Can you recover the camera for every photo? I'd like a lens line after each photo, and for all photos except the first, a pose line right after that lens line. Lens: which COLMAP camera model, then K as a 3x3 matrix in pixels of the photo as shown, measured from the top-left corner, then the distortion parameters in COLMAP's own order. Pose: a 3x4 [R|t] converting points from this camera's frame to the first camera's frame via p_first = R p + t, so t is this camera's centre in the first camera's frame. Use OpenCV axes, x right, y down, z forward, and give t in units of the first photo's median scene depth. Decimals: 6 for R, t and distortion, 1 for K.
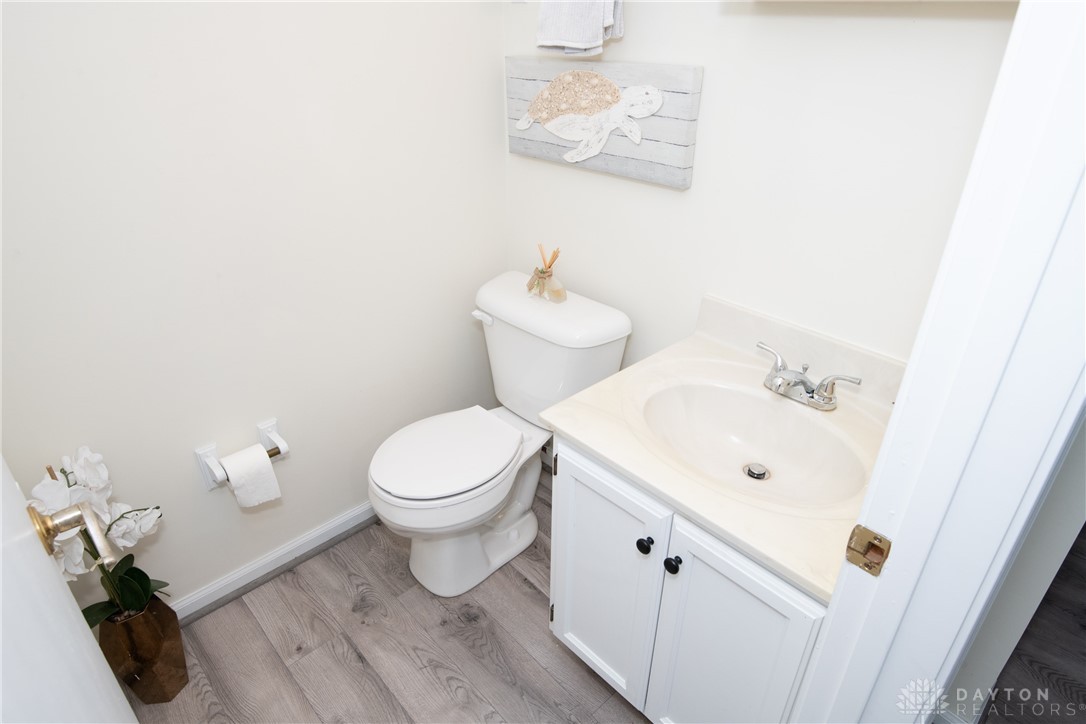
lens RADIAL K [[640.4, 0, 540.5], [0, 640.4, 351.4], [0, 0, 1]] dist [0.033556, -0.043692]
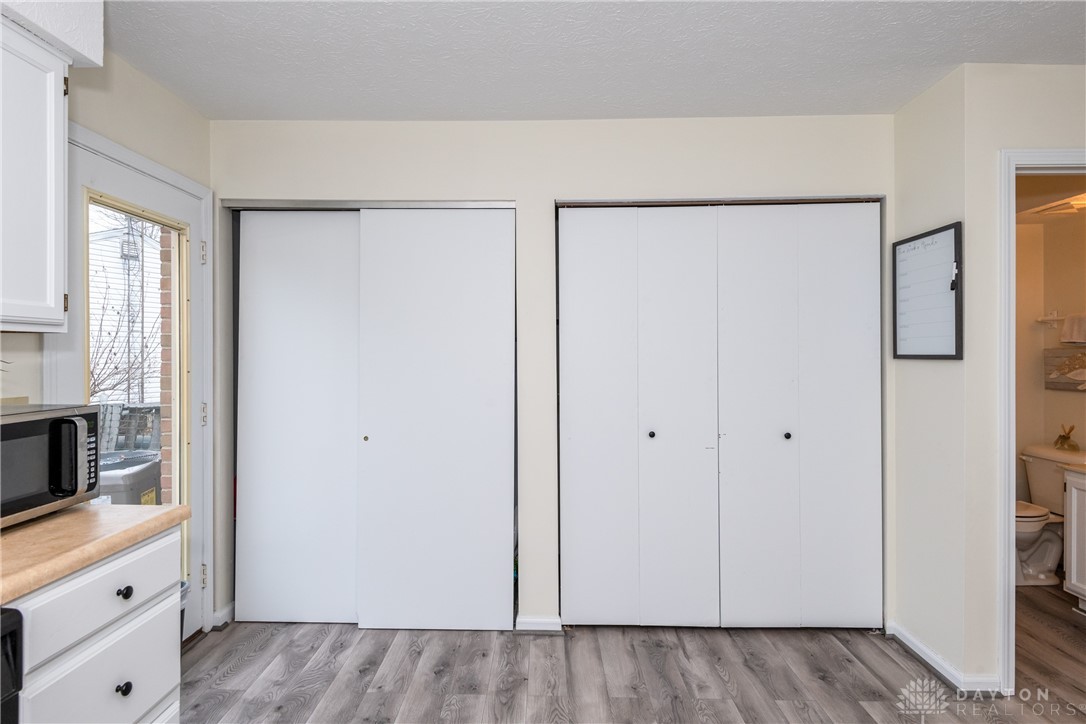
lens RADIAL K [[581.7, 0, 526.3], [0, 581.7, 355.6], [0, 0, 1]] dist [0.022503, -0.014381]
pose [[0.713851, -0.001970, -0.700295, 0.100325], [-0.333547, 0.878327, -0.342474, 0.963894], [0.615762, 0.478056, 0.626337, -1.551983]]
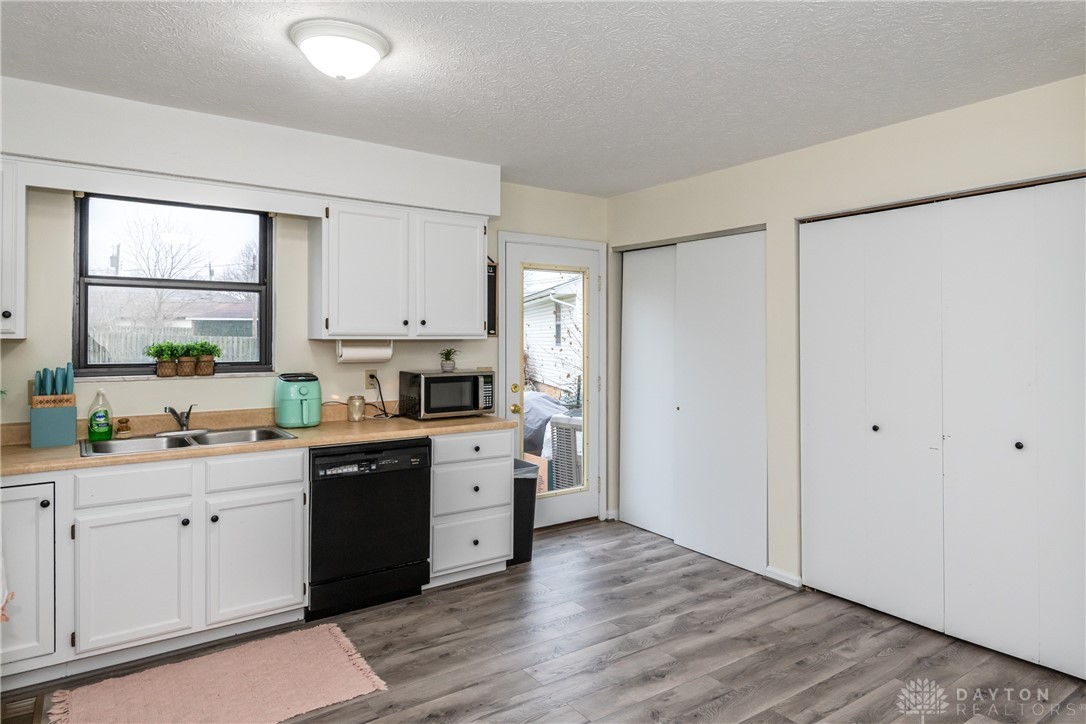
lens RADIAL K [[663.6, 0, 563.0], [0, 663.6, 339.0], [0, 0, 1]] dist [0.055846, -0.043007]
pose [[-0.121996, 0.000095, -0.992531, 1.345876], [-0.477553, 0.876635, 0.058782, 0.556499], [0.870092, 0.481157, -0.106901, -0.894088]]
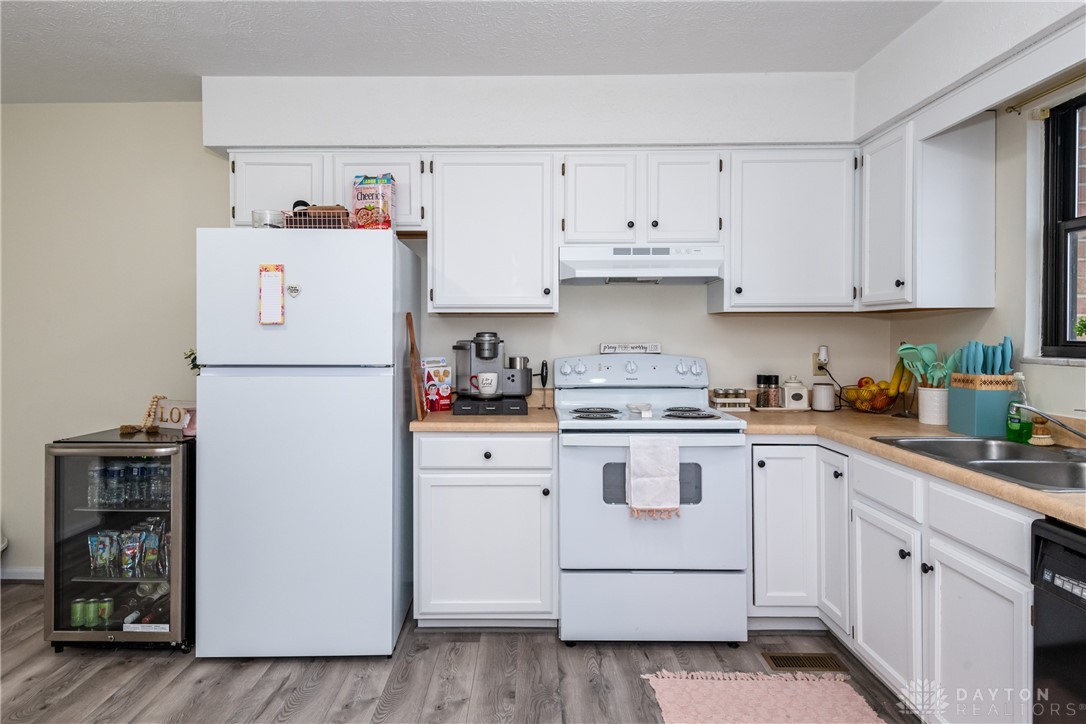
lens RADIAL K [[664.4, 0, 528.3], [0, 664.4, 340.3], [0, 0, 1]] dist [0.040326, -0.029469]
pose [[-0.732089, -0.008446, 0.681157, -0.659638], [0.326045, 0.873607, 0.361257, 0.504867], [-0.598114, 0.486560, -0.636804, -0.668750]]
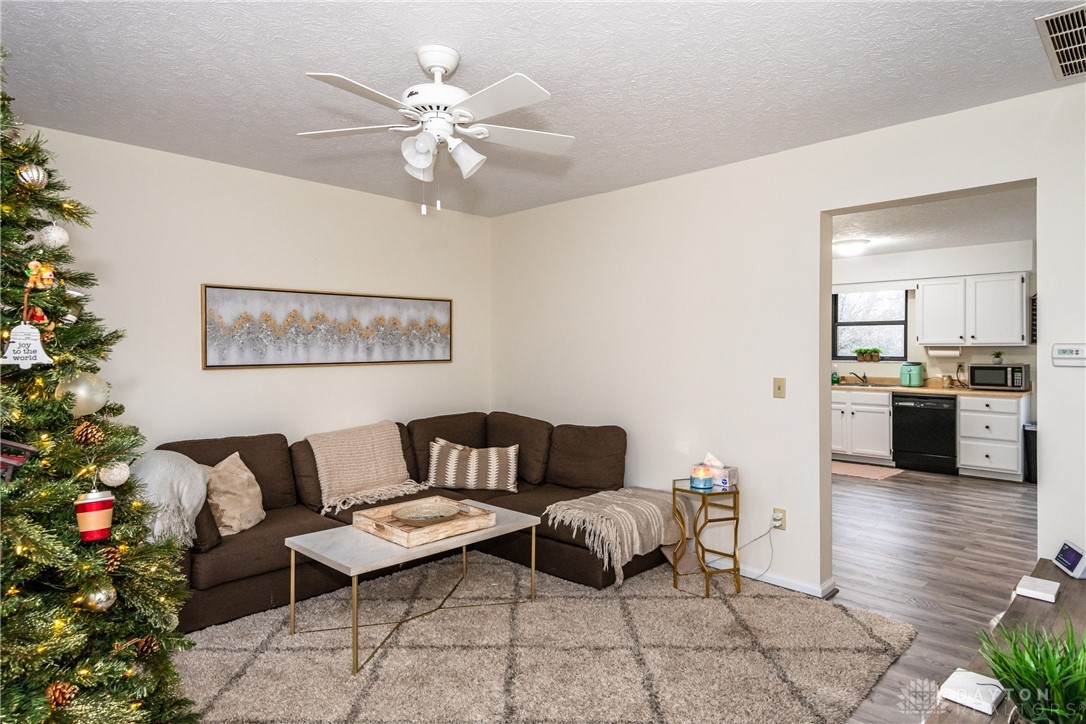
lens RADIAL K [[635.5, 0, 536.6], [0, 635.5, 343.7], [0, 0, 1]] dist [0.044869, -0.030742]
pose [[-0.999263, -0.003861, -0.038183, 2.111978], [-0.021427, 0.881545, 0.471613, -1.043759], [0.031839, 0.472084, -0.880979, 2.106945]]
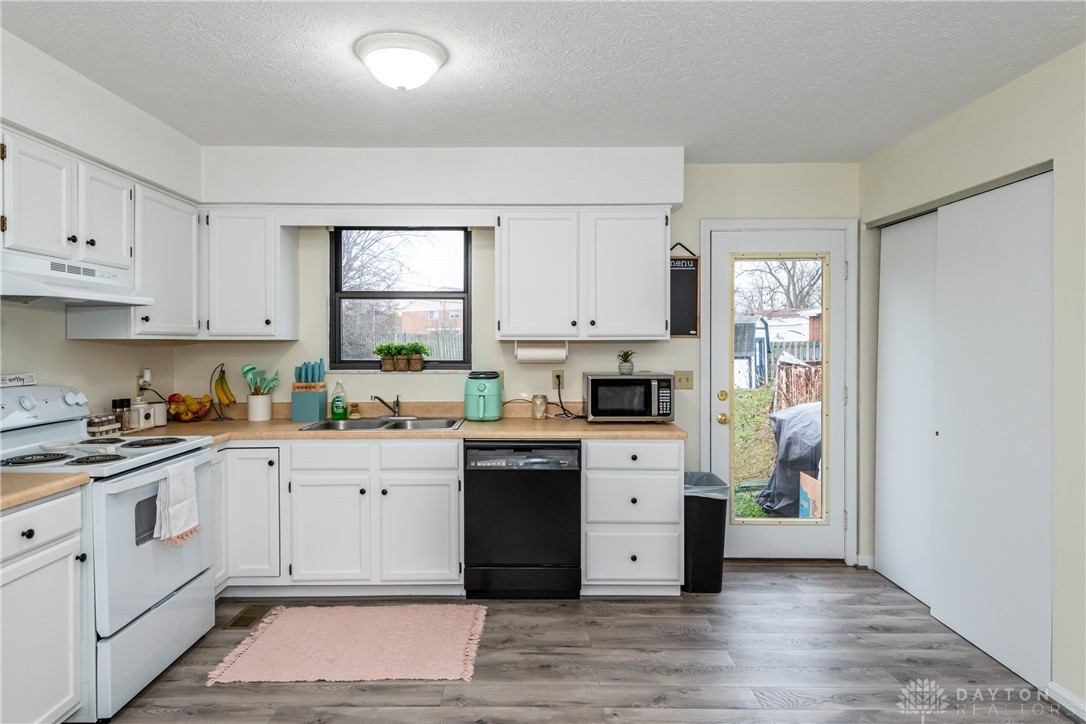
lens RADIAL K [[641.1, 0, 527.8], [0, 641.1, 352.6], [0, 0, 1]] dist [0.046299, -0.032454]
pose [[-0.681323, 0.008662, -0.731932, 0.836030], [-0.351403, 0.873298, 0.337440, 0.297512], [0.642118, 0.487109, -0.591954, -0.380124]]
